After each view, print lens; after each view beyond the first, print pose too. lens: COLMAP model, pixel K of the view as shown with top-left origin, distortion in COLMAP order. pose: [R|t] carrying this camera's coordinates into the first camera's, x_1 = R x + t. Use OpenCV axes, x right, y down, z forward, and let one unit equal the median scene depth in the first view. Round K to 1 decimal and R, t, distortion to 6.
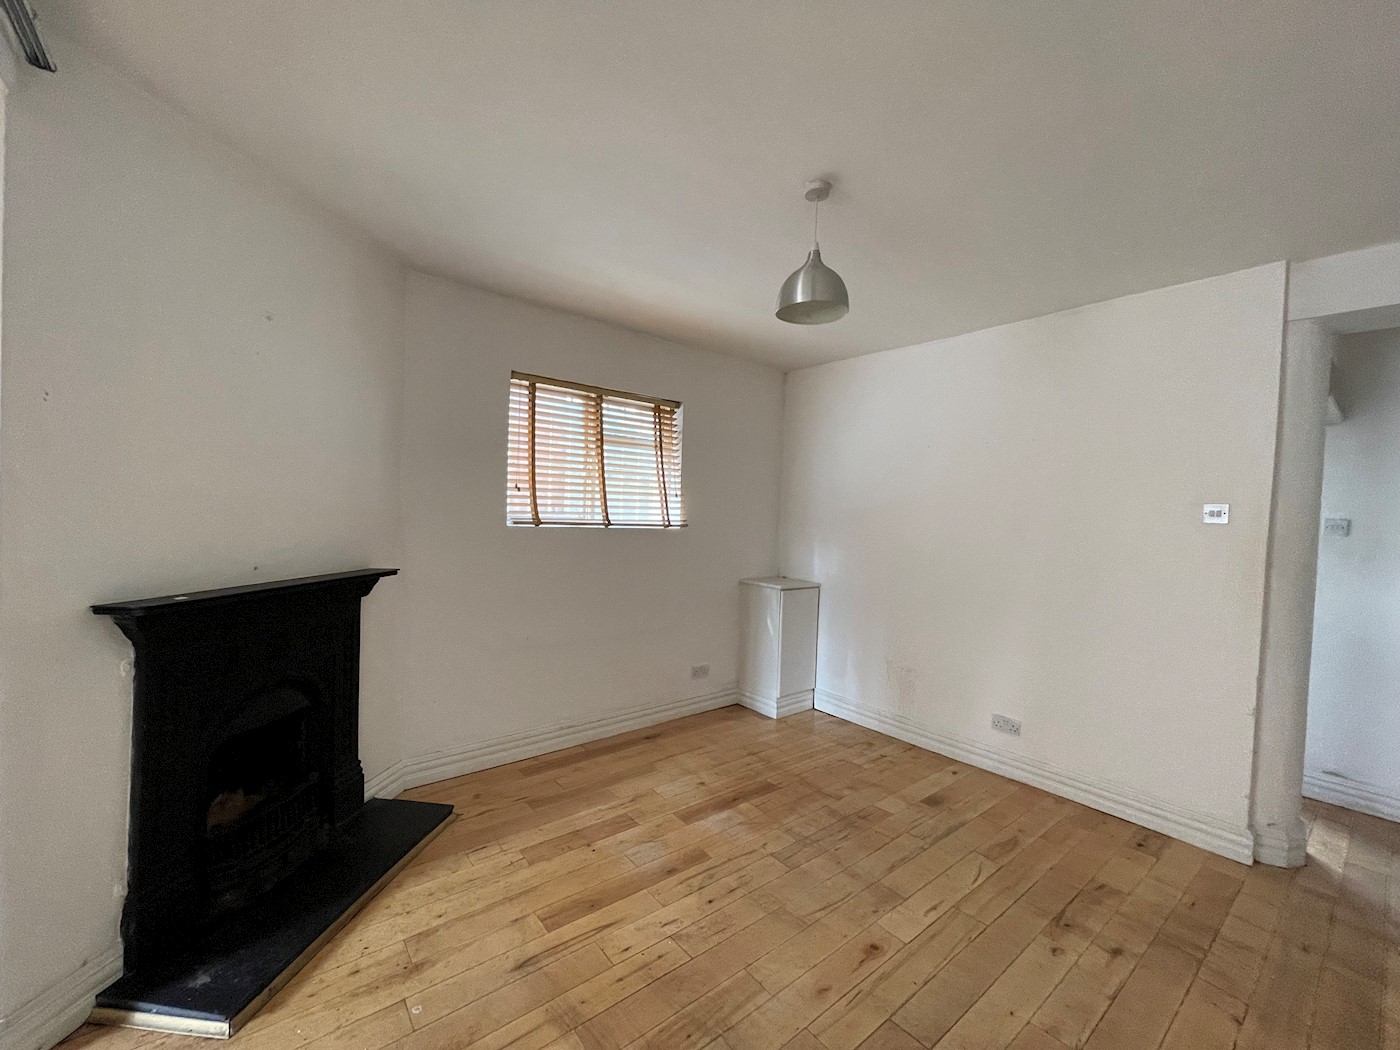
lens RADIAL K [[569.5, 0, 702.8], [0, 569.5, 526.9], [0, 0, 1]] dist [0.004425, 0.000512]
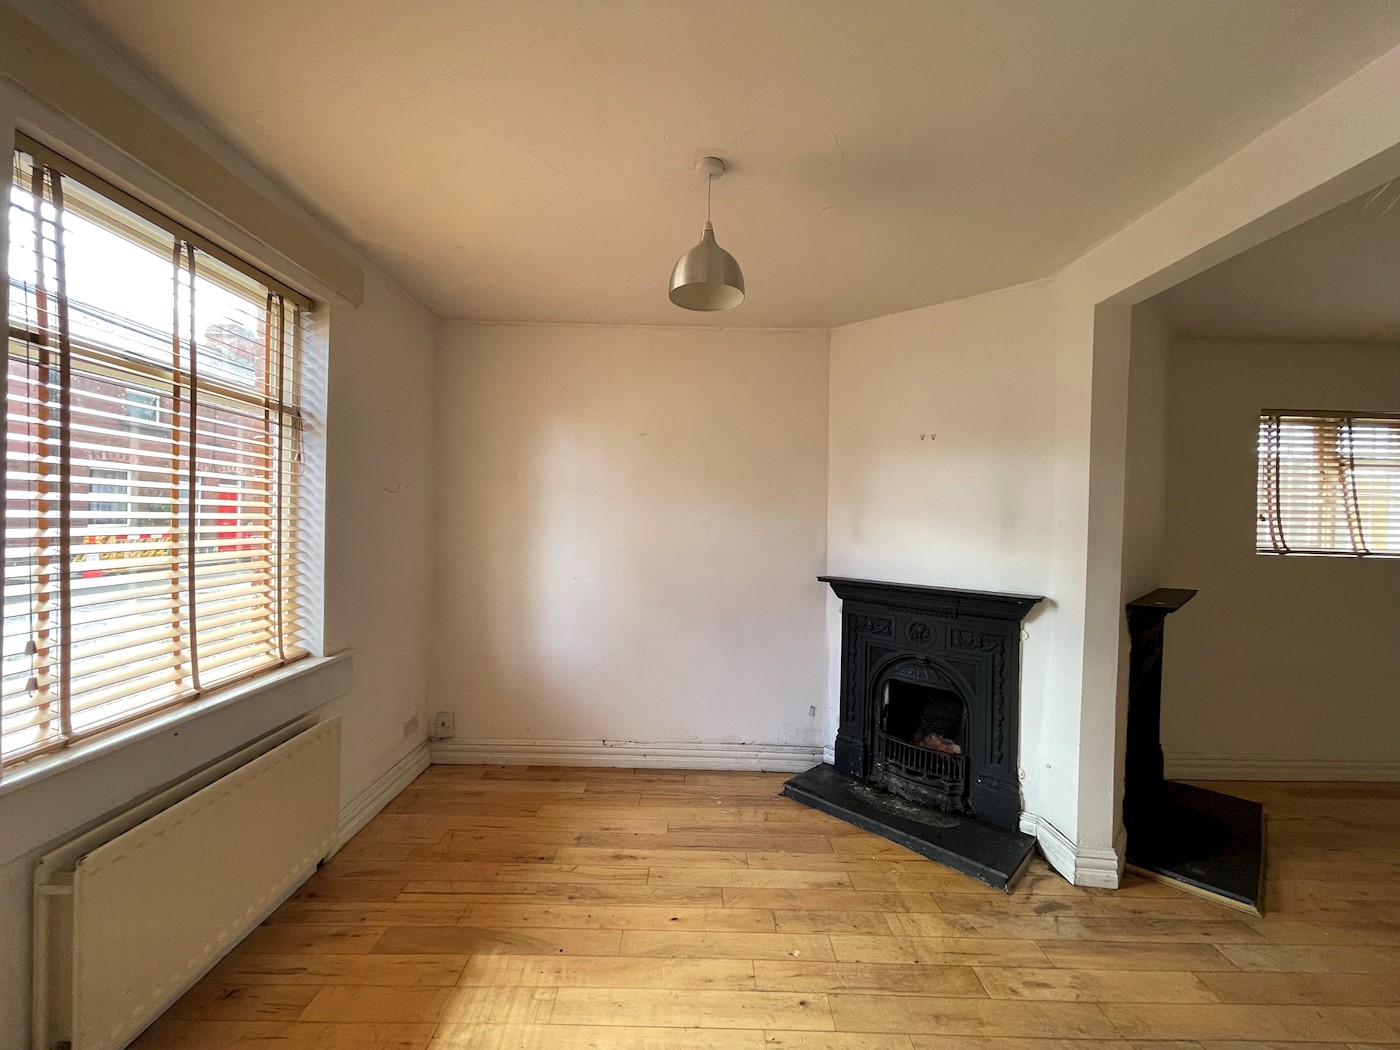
lens RADIAL K [[569.5, 0, 681.3], [0, 569.5, 531.8], [0, 0, 1]] dist [0.004425, 0.000512]
pose [[0.789480, -0.011881, -0.613662, -0.636105], [-0.008200, 0.999519, -0.029900, -0.003007], [0.613722, 0.028638, 0.789003, -0.601034]]
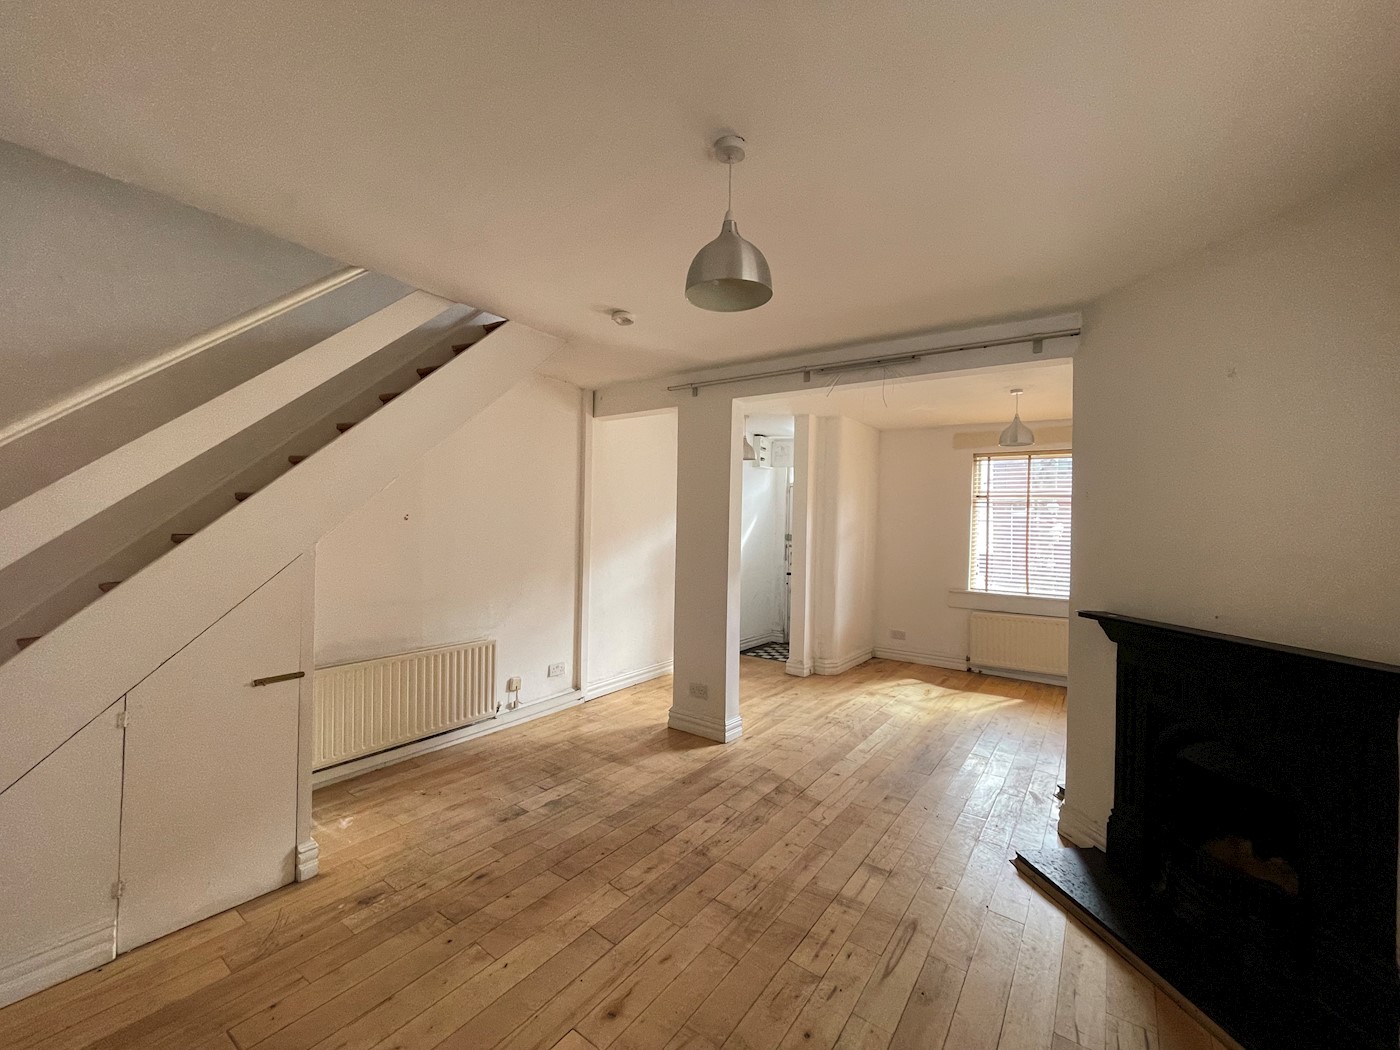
lens RADIAL K [[569.5, 0, 697.1], [0, 569.5, 528.4], [0, 0, 1]] dist [0.004425, 0.000512]
pose [[-0.966201, -0.056294, -0.251570, 0.328598], [-0.060206, 0.998155, 0.007875, -0.033356], [0.250662, 0.022755, -0.967807, 1.408709]]
